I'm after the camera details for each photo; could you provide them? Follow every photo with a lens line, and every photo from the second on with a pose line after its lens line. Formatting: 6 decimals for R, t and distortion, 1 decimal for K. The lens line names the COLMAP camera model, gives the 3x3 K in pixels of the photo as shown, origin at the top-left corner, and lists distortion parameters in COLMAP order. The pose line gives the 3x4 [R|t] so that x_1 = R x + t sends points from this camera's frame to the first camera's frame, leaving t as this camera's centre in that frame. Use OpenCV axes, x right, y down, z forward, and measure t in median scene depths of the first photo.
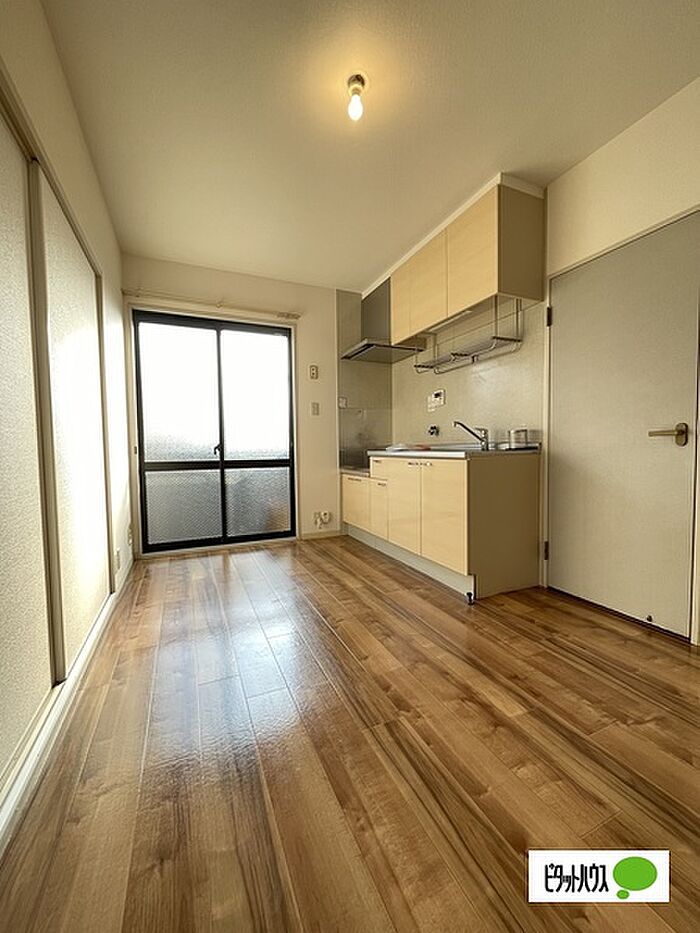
lens RADIAL K [[377.1, 0, 352.7], [0, 377.1, 463.9], [0, 0, 1]] dist [0.000935, -0.000240]
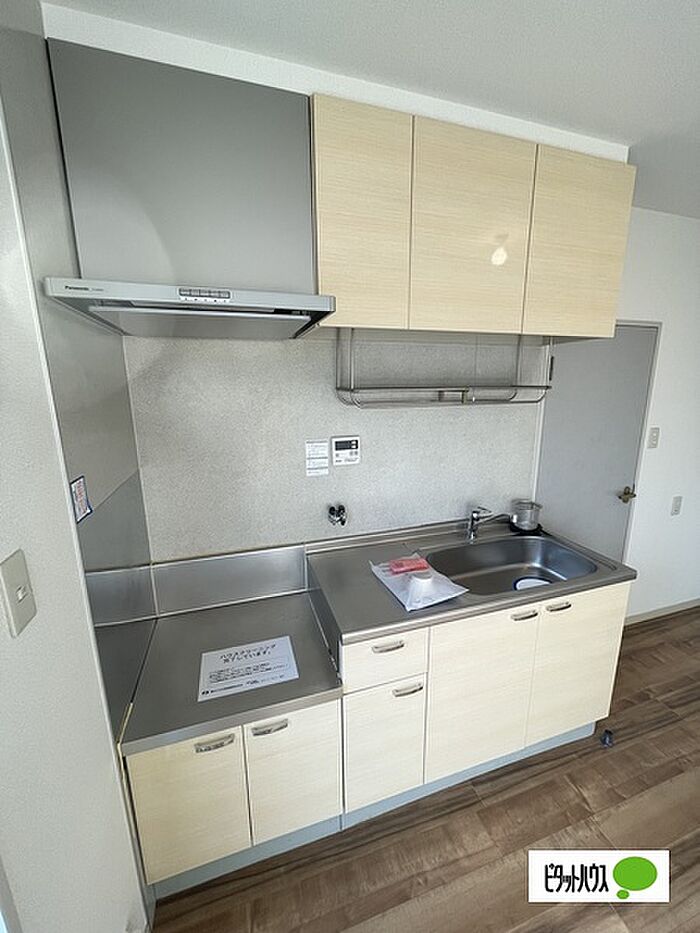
lens RADIAL K [[377.1, 0, 354.4], [0, 377.1, 465.8], [0, 0, 1]] dist [0.000935, -0.000240]
pose [[0.108120, -0.201101, 0.973585, -0.265755], [0.051272, 0.979151, 0.196557, -0.253972], [-0.992815, 0.028666, 0.116177, 0.932405]]
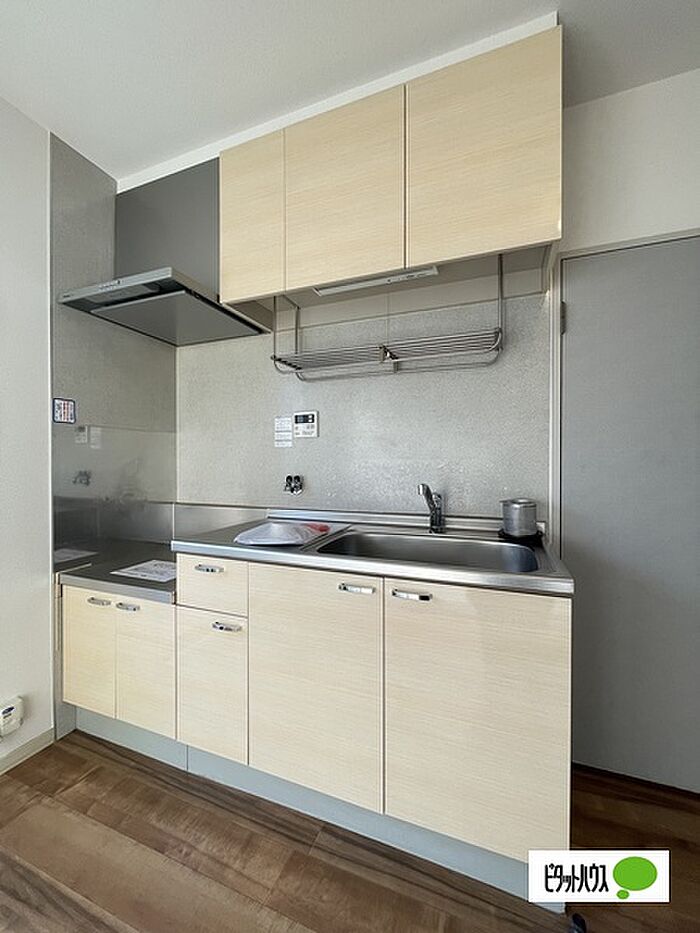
lens RADIAL K [[377.1, 0, 356.6], [0, 377.1, 465.9], [0, 0, 1]] dist [0.000935, -0.000240]
pose [[0.711999, 0.008714, 0.702126, -0.102480], [0.021276, 0.999196, -0.033977, -0.094558], [-0.701858, 0.039130, 0.711241, 0.560648]]
